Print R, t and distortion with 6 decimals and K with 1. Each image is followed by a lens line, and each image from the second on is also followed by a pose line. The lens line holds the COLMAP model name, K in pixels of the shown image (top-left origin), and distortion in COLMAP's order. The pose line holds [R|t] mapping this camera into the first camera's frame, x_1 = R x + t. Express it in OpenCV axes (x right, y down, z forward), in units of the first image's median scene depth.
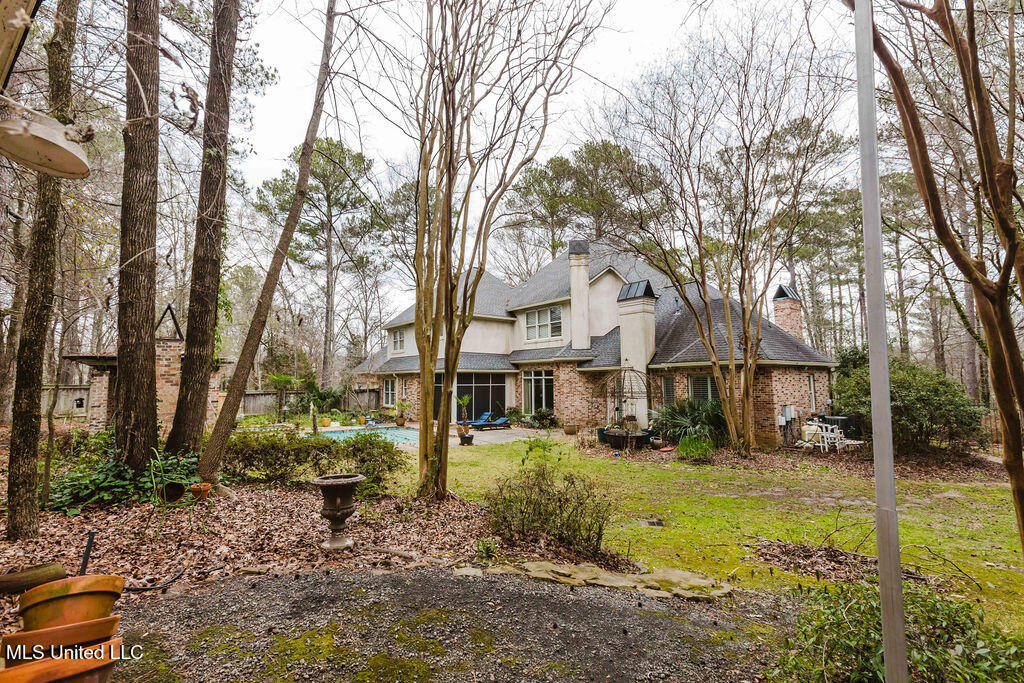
lens RADIAL K [[456.6, 0, 511.8], [0, 456.6, 340.0], [0, 0, 1]] dist [0.002347, 0.003251]
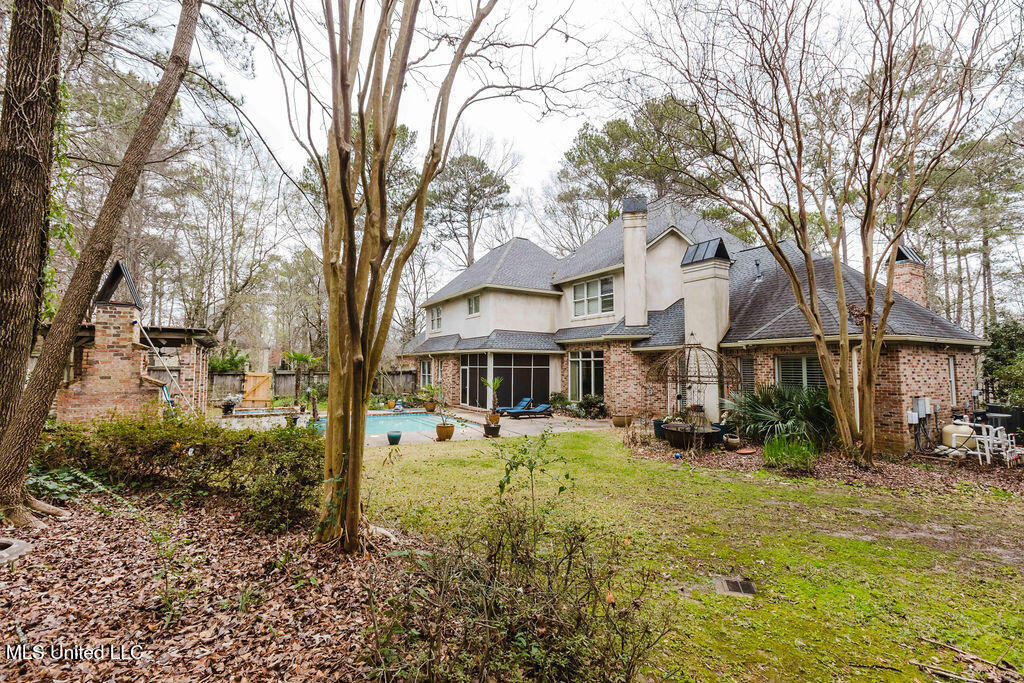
lens RADIAL K [[456.6, 0, 511.0], [0, 456.6, 336.3], [0, 0, 1]] dist [0.002347, 0.003251]
pose [[0.991367, 0.001699, -0.131108, 0.036437], [0.001472, 0.999709, 0.024085, 0.021006], [0.131111, -0.024070, 0.991075, 0.145012]]
